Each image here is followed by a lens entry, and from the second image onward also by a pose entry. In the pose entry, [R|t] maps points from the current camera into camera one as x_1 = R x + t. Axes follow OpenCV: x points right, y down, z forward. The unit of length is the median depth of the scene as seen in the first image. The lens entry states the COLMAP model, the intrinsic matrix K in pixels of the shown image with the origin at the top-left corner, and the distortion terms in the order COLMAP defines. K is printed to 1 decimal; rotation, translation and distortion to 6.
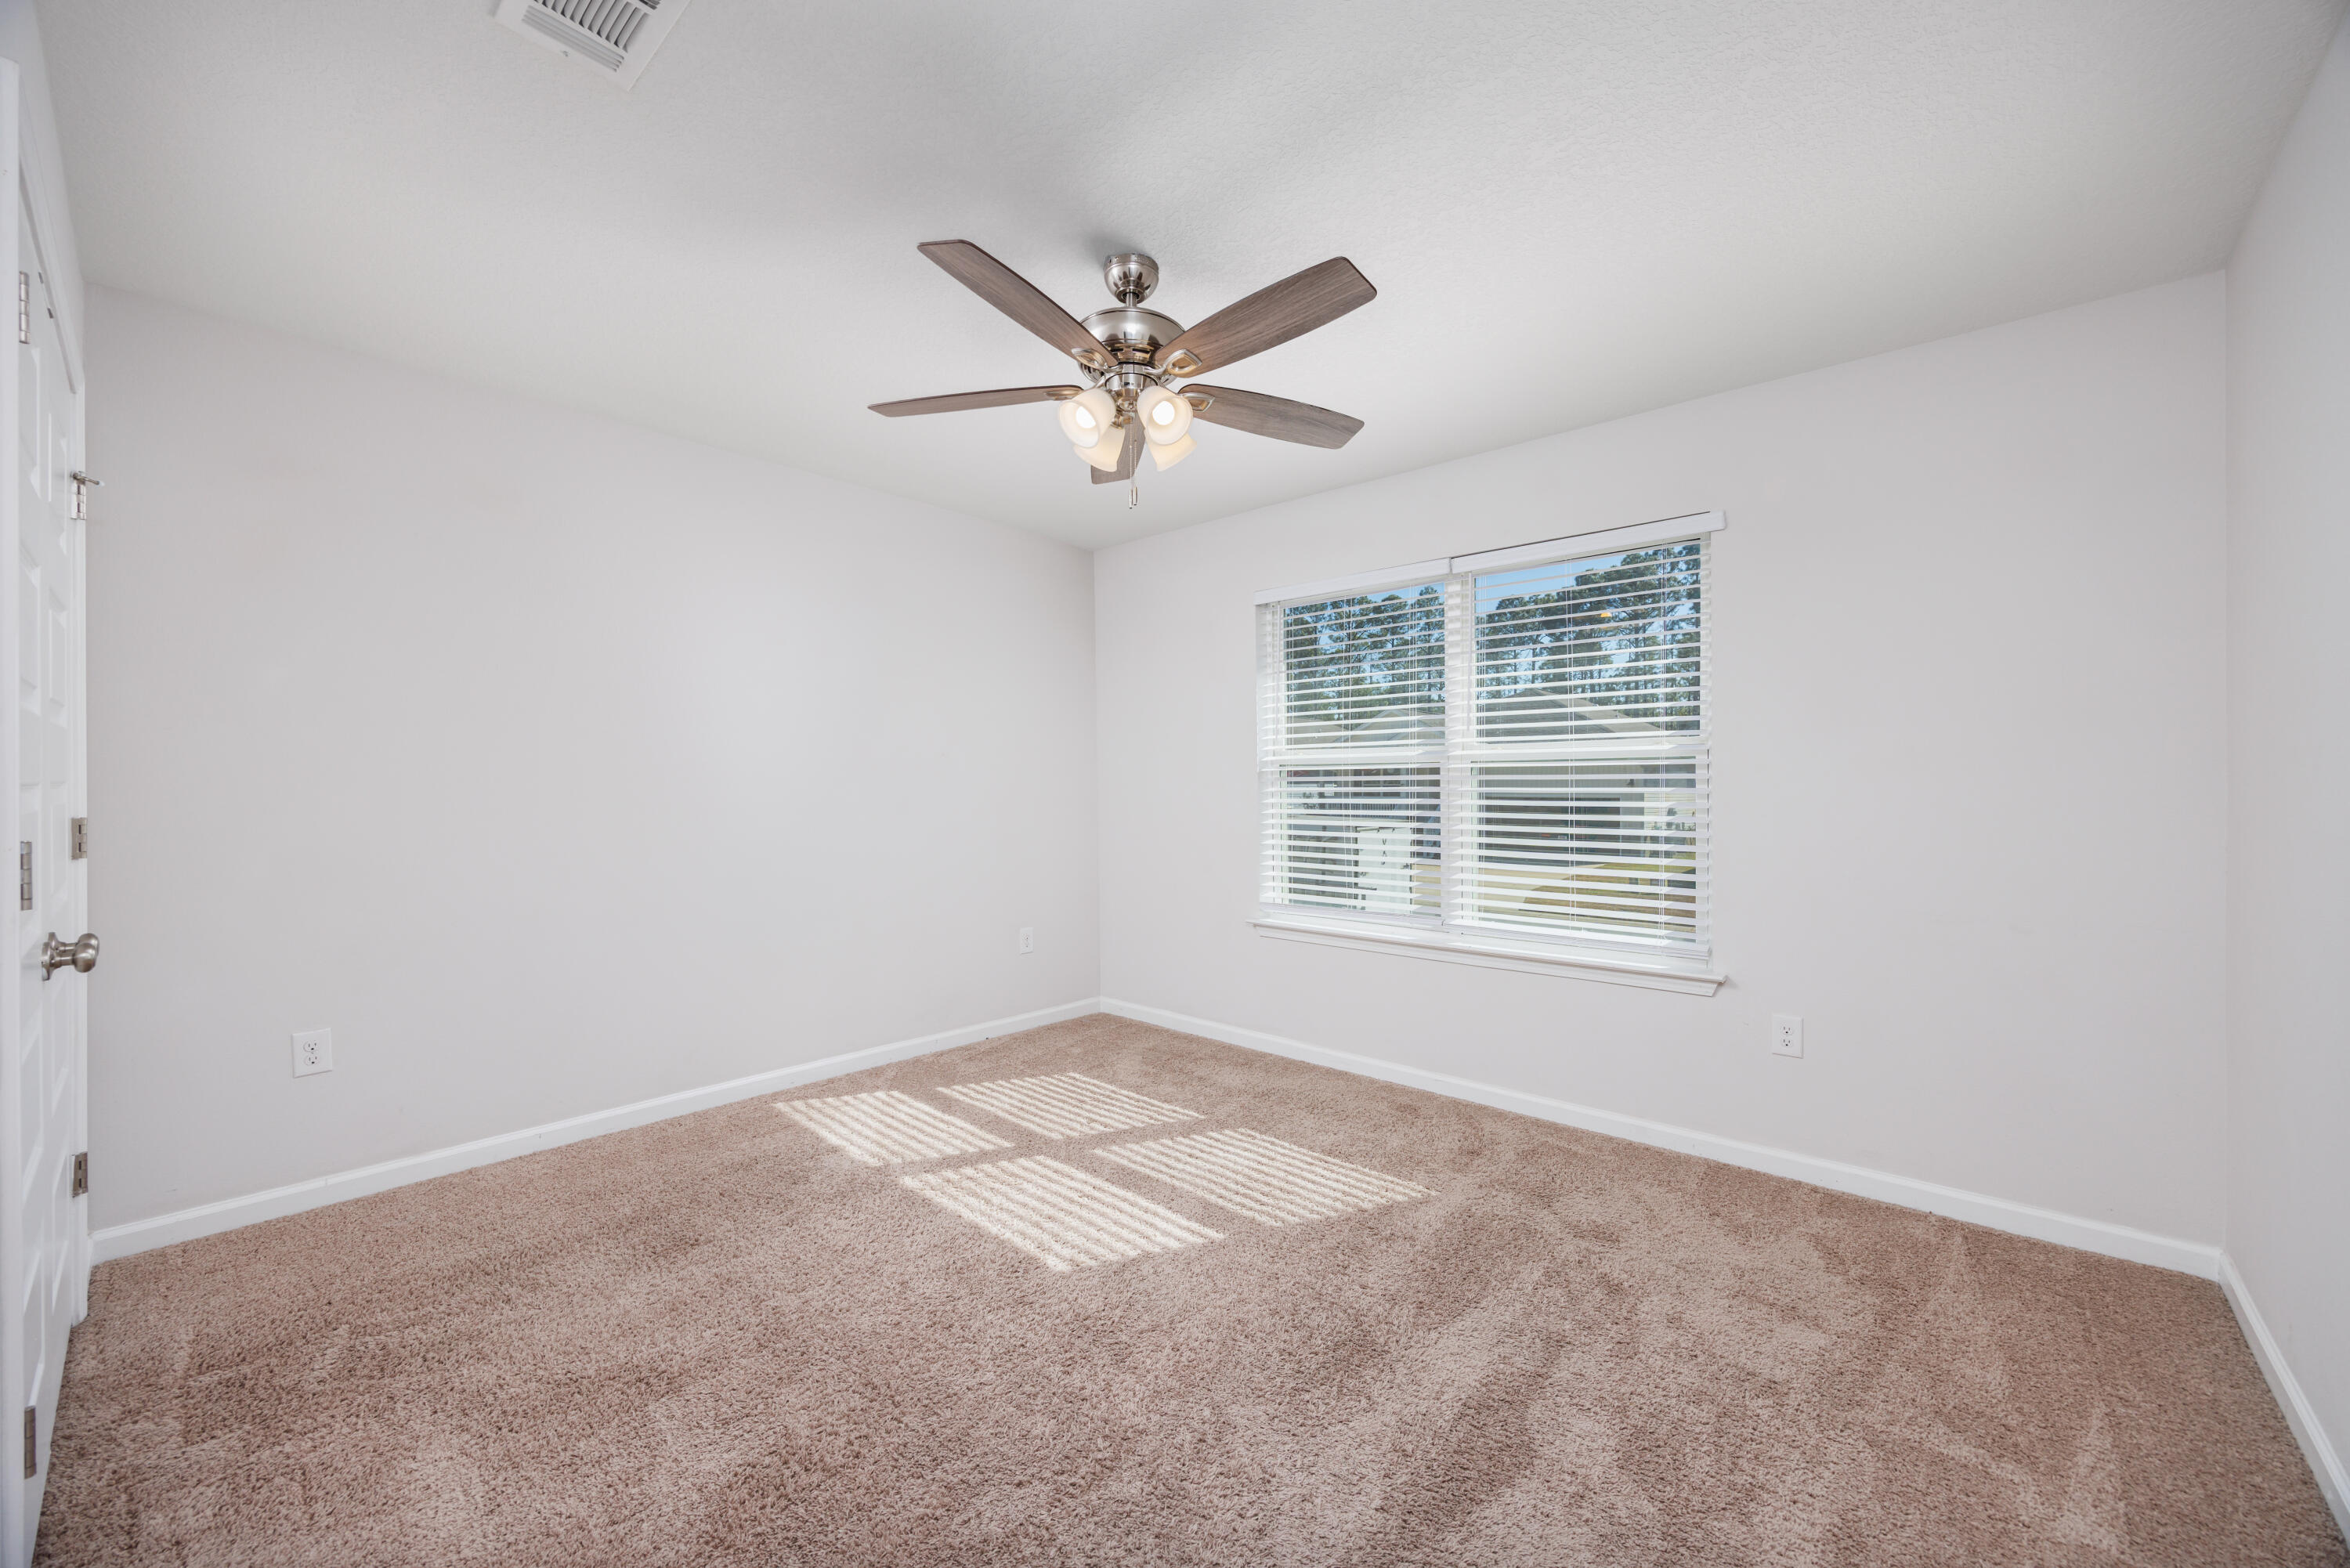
lens RADIAL K [[911.9, 0, 1167.6], [0, 911.9, 791.7], [0, 0, 1]] dist [0.000714, 0.000087]
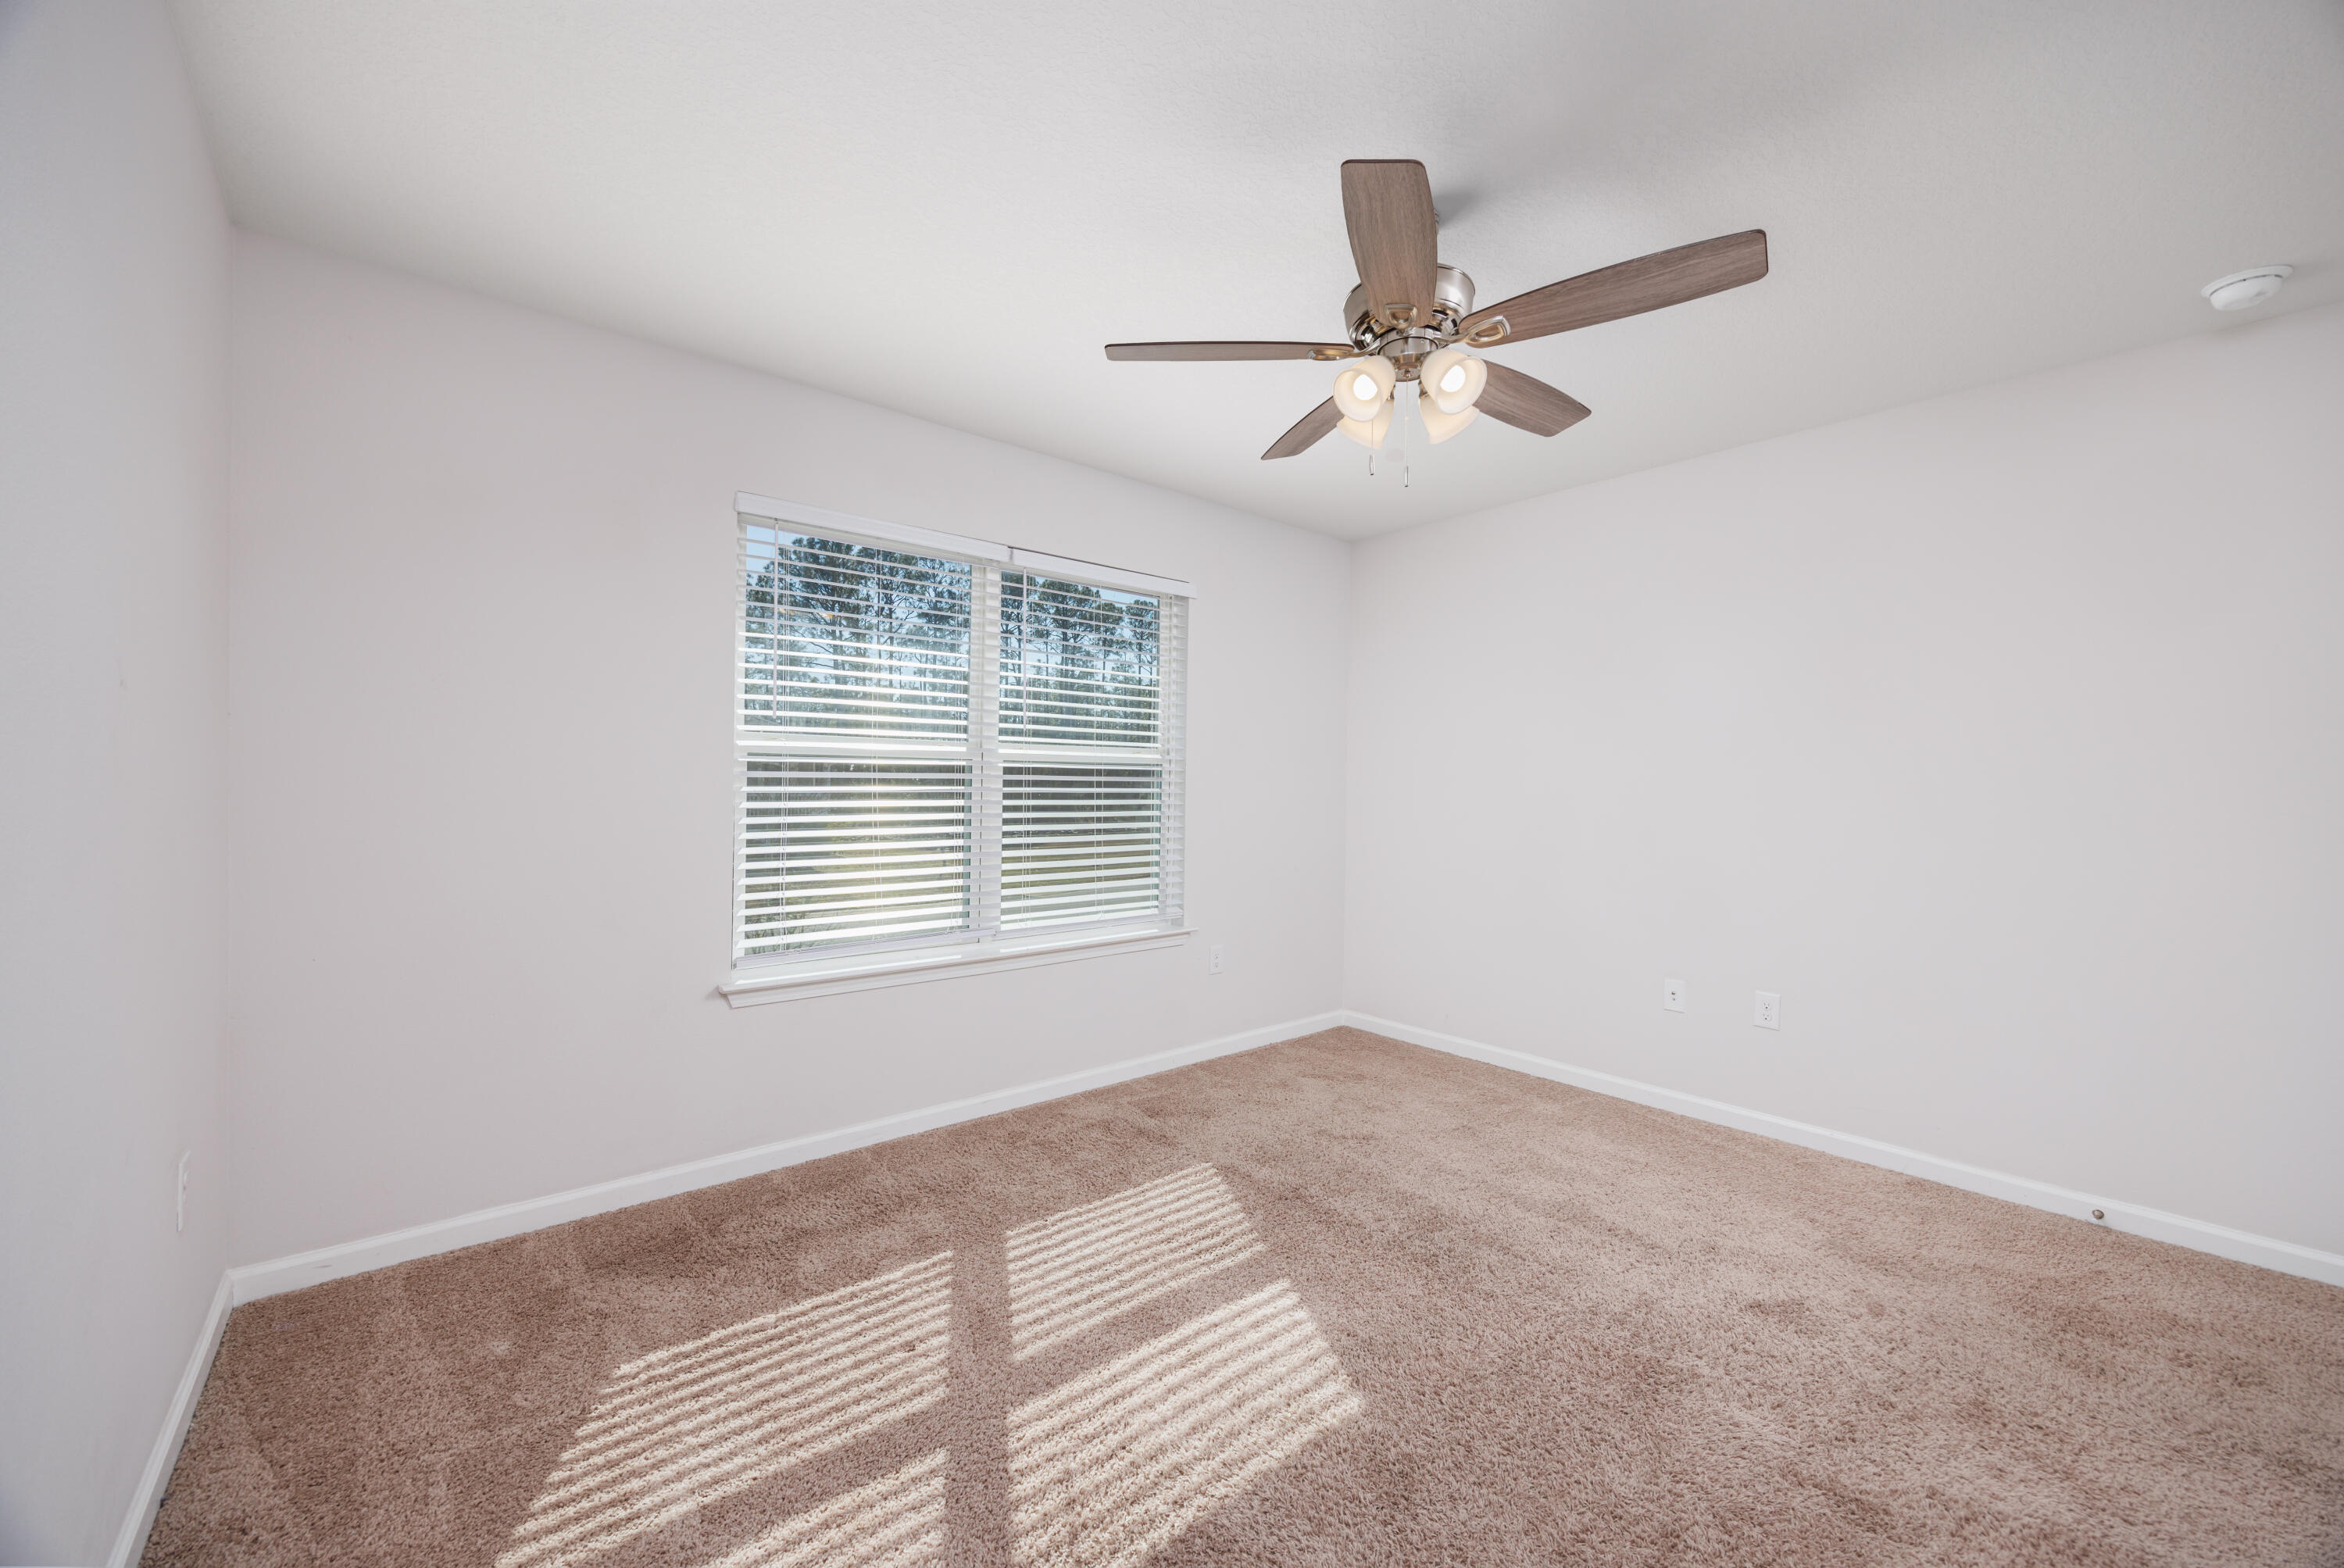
lens RADIAL K [[909.6, 0, 1164.6], [0, 909.6, 791.7], [0, 0, 1]] dist [0.000714, 0.000087]
pose [[0.138567, -0.006611, 0.990331, -0.646364], [-0.000806, 0.999977, 0.006789, -0.007149], [-0.990353, -0.001738, 0.138558, 0.748938]]
